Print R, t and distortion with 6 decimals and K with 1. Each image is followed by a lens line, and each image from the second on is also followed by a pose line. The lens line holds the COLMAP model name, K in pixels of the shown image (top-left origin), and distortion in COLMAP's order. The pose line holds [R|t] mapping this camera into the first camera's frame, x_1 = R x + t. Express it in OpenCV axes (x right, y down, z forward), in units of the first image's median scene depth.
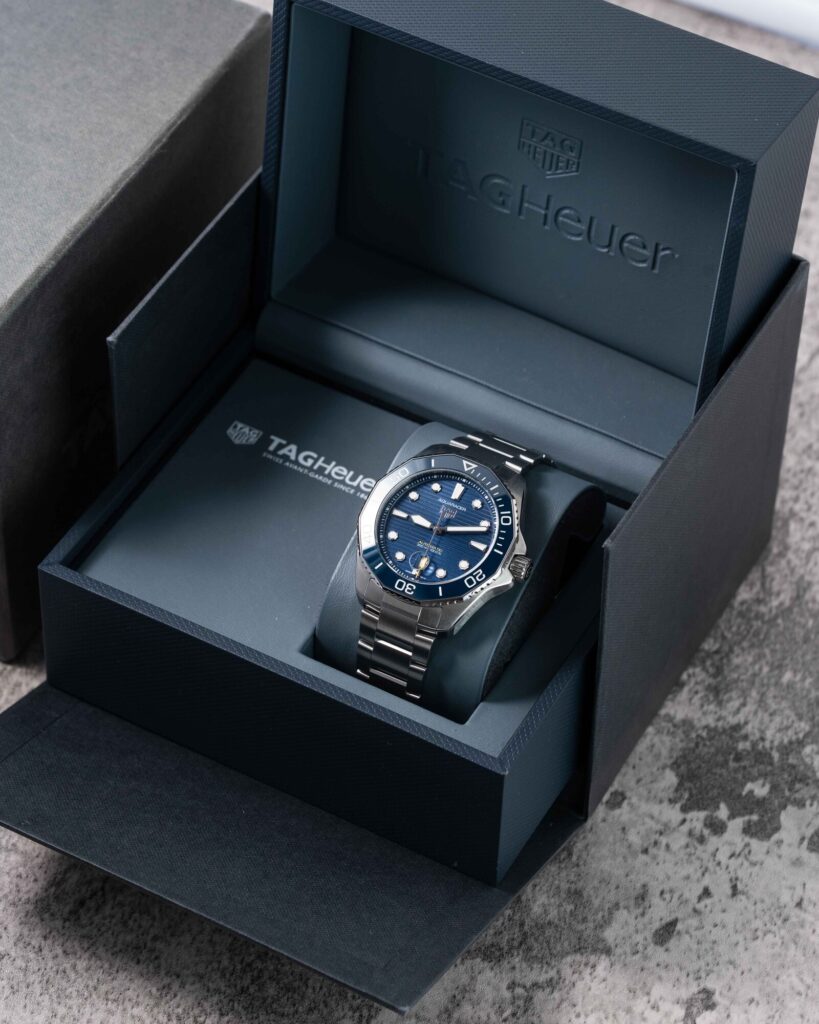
lens RADIAL K [[4069.9, 0, 410.5], [0, 4069.9, 511.5], [0, 0, 1]] dist [-0.038039, 0.000000]
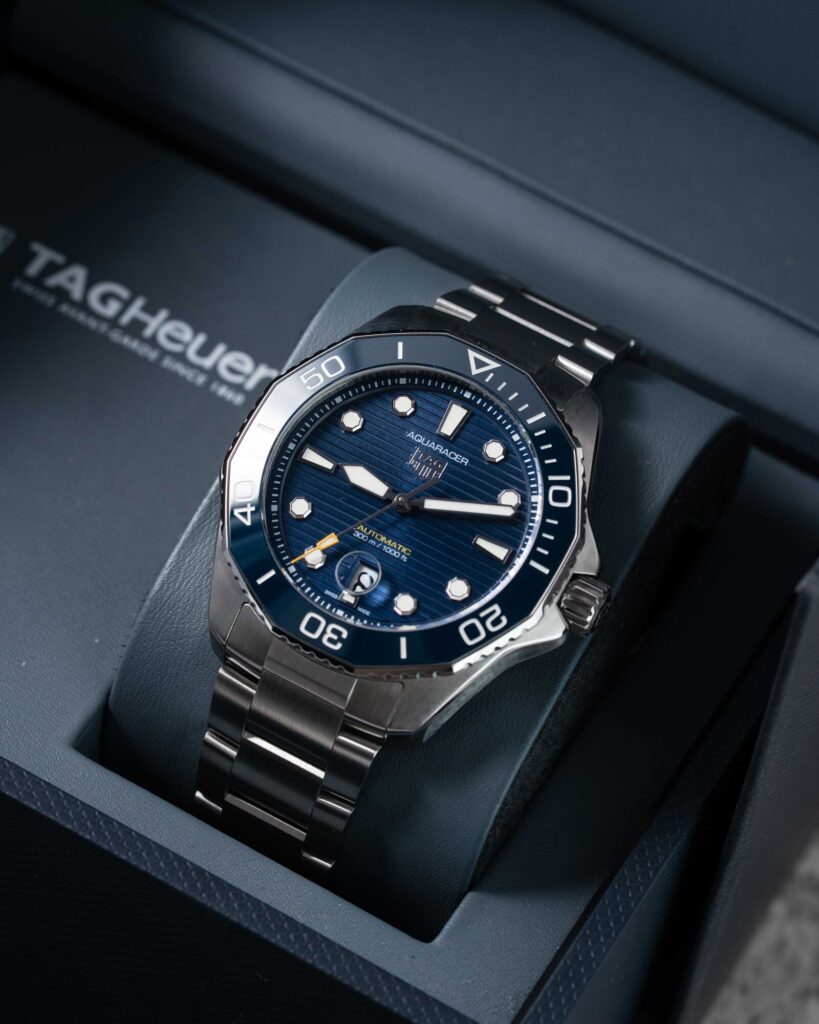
lens RADIAL K [[4069.9, 0, 406.7], [0, 4069.9, 512.9], [0, 0, 1]] dist [-0.038039, 0.000000]
pose [[0.993980, 0.068035, 0.085879, -0.030846], [-0.075470, 0.993387, 0.086520, -0.032820], [-0.079424, -0.092480, 0.992542, 0.554294]]
